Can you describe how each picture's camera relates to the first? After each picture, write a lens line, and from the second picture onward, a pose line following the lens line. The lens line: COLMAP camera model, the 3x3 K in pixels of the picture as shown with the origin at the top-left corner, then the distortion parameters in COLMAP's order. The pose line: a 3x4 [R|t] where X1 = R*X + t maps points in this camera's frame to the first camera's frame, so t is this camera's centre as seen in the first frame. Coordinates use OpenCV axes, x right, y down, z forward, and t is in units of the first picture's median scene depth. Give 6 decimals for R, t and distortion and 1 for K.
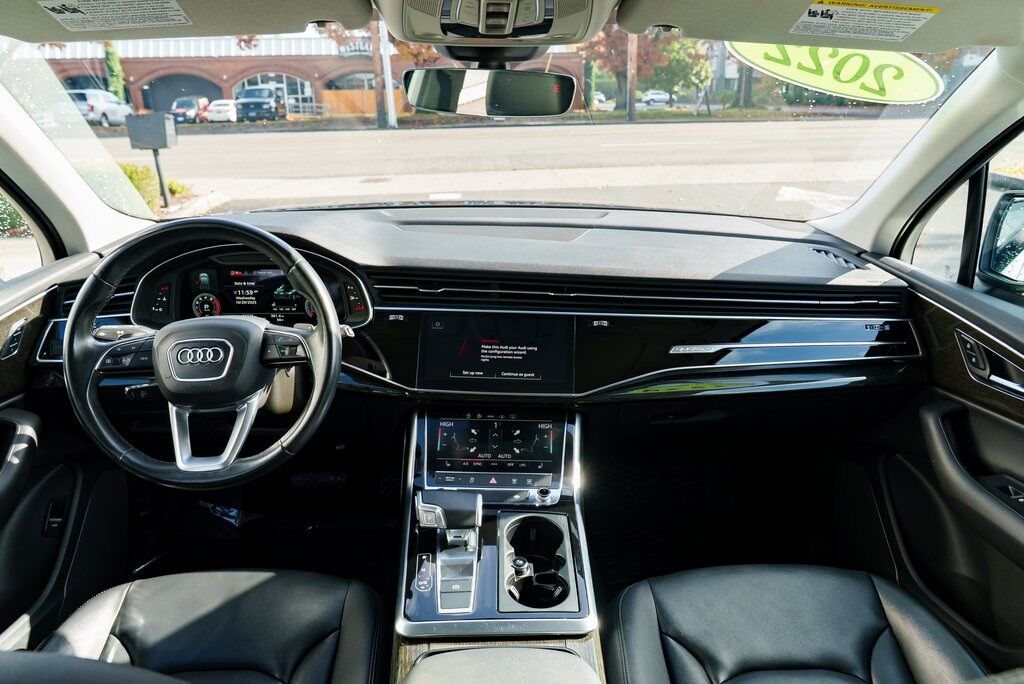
lens RADIAL K [[730.0, 0, 510.0], [0, 730.0, 344.3], [0, 0, 1]] dist [-0.020407, 0.006051]
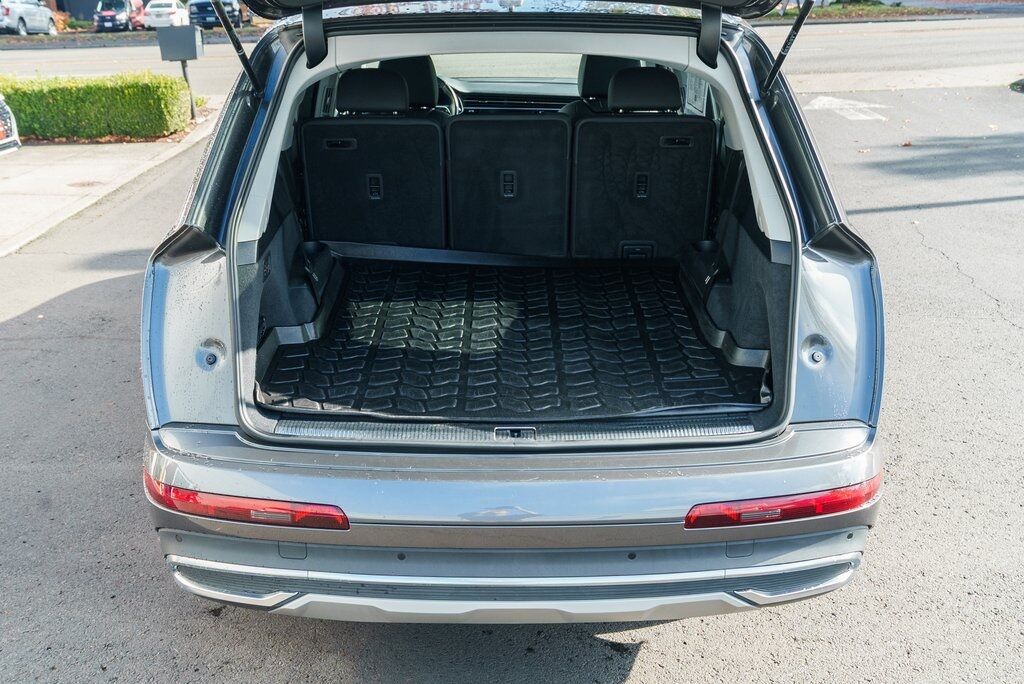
lens RADIAL K [[1017.6, 0, 503.9], [0, 1017.6, 380.1], [0, 0, 1]] dist [0.005476, 0.006516]
pose [[0.999210, 0.004100, -0.039533, 0.135561], [-0.002542, 0.999221, 0.039390, 0.860152], [0.039663, -0.039259, 0.998442, -3.035716]]
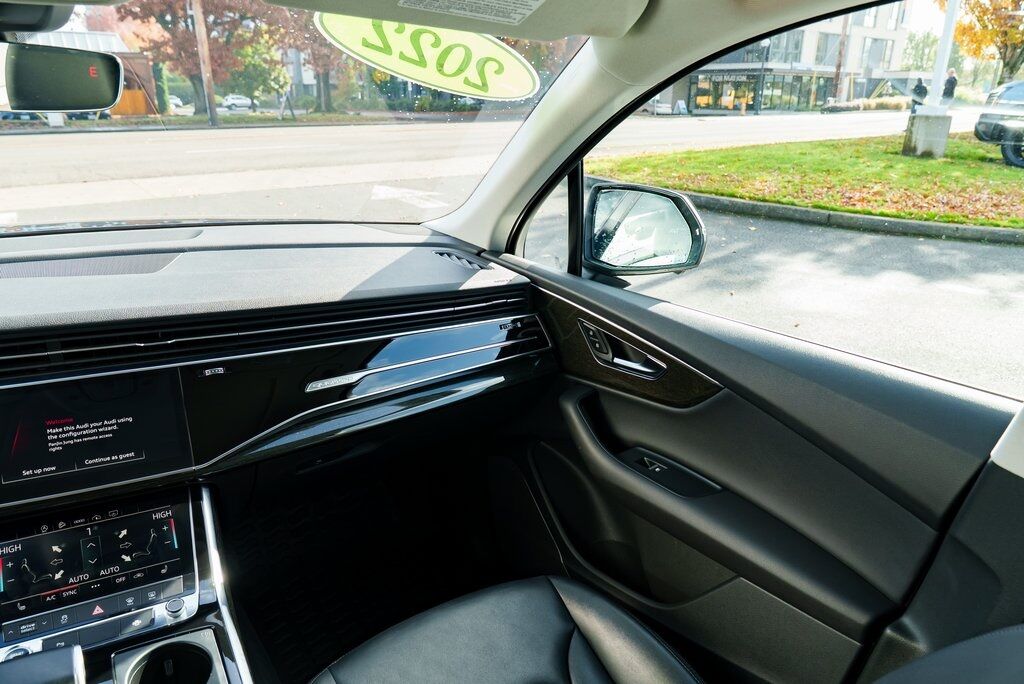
lens RADIAL K [[698.7, 0, 508.6], [0, 698.7, 346.8], [0, 0, 1]] dist [-0.017977, 0.005958]
pose [[0.857373, -0.157445, 0.490023, 0.028350], [0.152594, 0.987016, 0.050143, -0.042530], [-0.491556, 0.031783, 0.870266, 0.162385]]
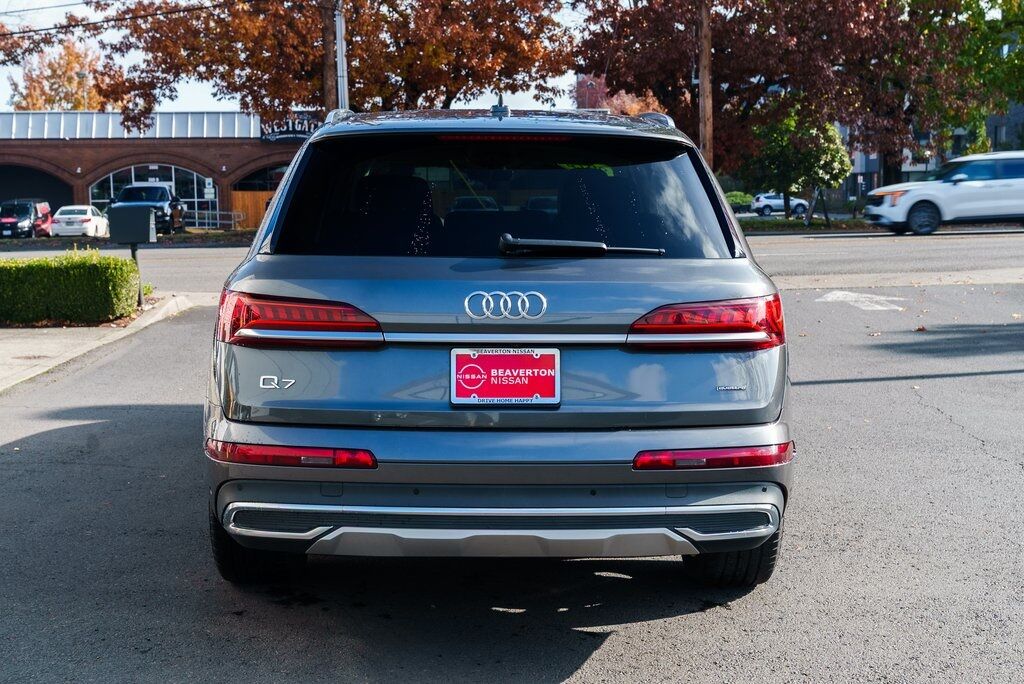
lens RADIAL K [[1310.6, 0, 512.0], [0, 1310.6, 342.0], [0, 0, 1]] dist [0.025120, 0.024097]
pose [[0.999866, 0.001510, -0.016275, 0.152700], [-0.005065, 0.975332, -0.220684, 1.563533], [0.015541, 0.220737, 0.975209, -4.257506]]
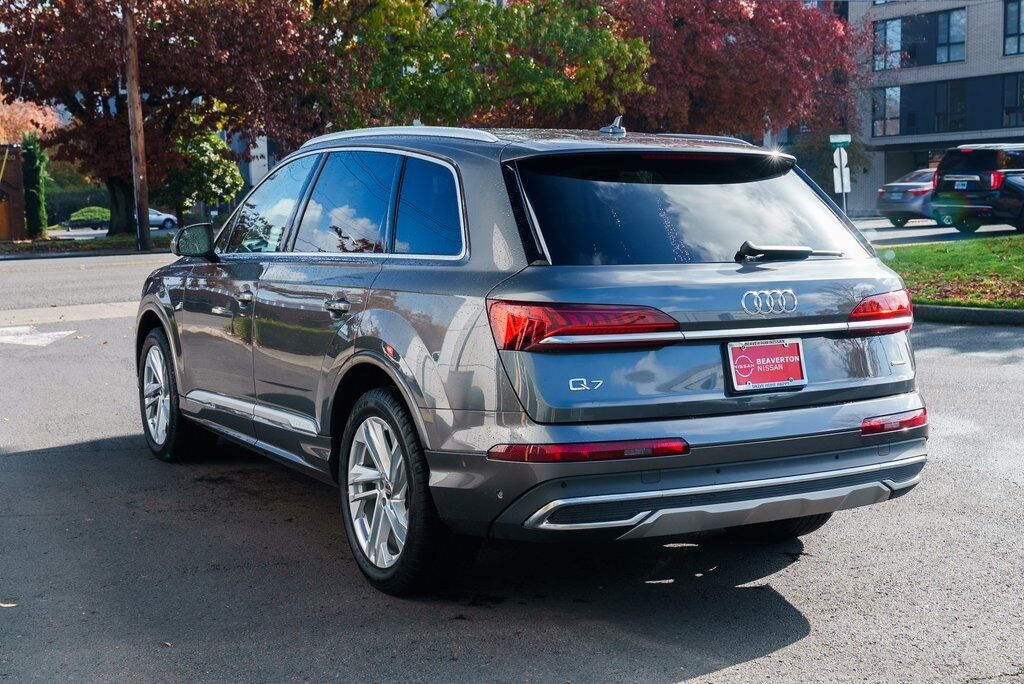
lens RADIAL K [[1340.5, 0, 512.0], [0, 1340.5, 342.0], [0, 0, 1]] dist [0.016290, 0.046432]
pose [[0.893079, -0.054638, 0.446570, -2.101824], [0.157319, 0.967862, -0.196199, 1.510689], [-0.421498, 0.245475, 0.872973, -4.138534]]
